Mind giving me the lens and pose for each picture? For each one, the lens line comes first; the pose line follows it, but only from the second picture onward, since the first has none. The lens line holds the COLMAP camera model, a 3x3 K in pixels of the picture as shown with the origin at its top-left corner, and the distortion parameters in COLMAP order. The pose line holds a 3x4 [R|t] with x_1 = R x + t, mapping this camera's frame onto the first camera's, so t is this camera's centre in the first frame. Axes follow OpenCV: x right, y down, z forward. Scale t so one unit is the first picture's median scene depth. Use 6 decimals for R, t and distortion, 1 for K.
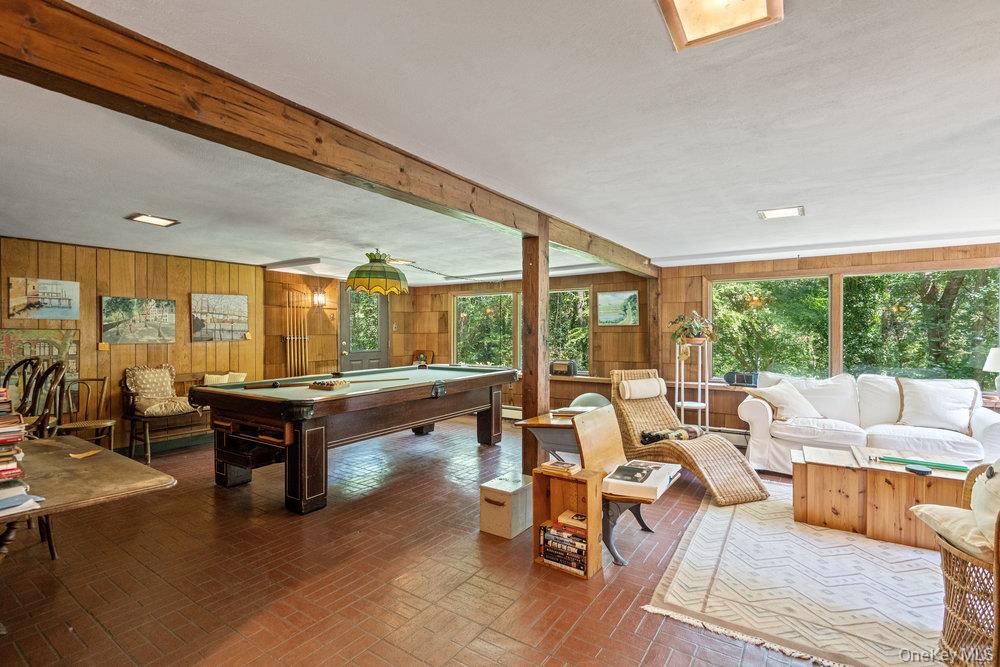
lens RADIAL K [[458.4, 0, 502.6], [0, 458.4, 332.2], [0, 0, 1]] dist [-0.001990, 0.002984]
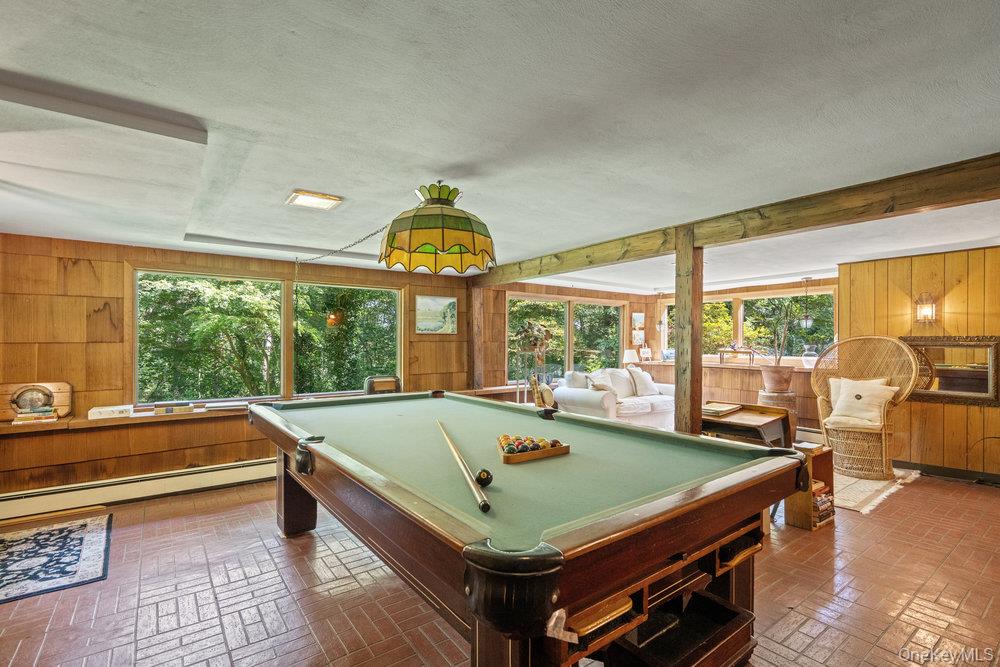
lens RADIAL K [[458.4, 0, 499.2], [0, 458.4, 339.6], [0, 0, 1]] dist [-0.001990, 0.002984]
pose [[0.352379, 0.004810, 0.935845, -0.563911], [0.001001, 0.999984, -0.005517, 0.002583], [-0.935857, 0.002881, 0.352368, 0.562228]]
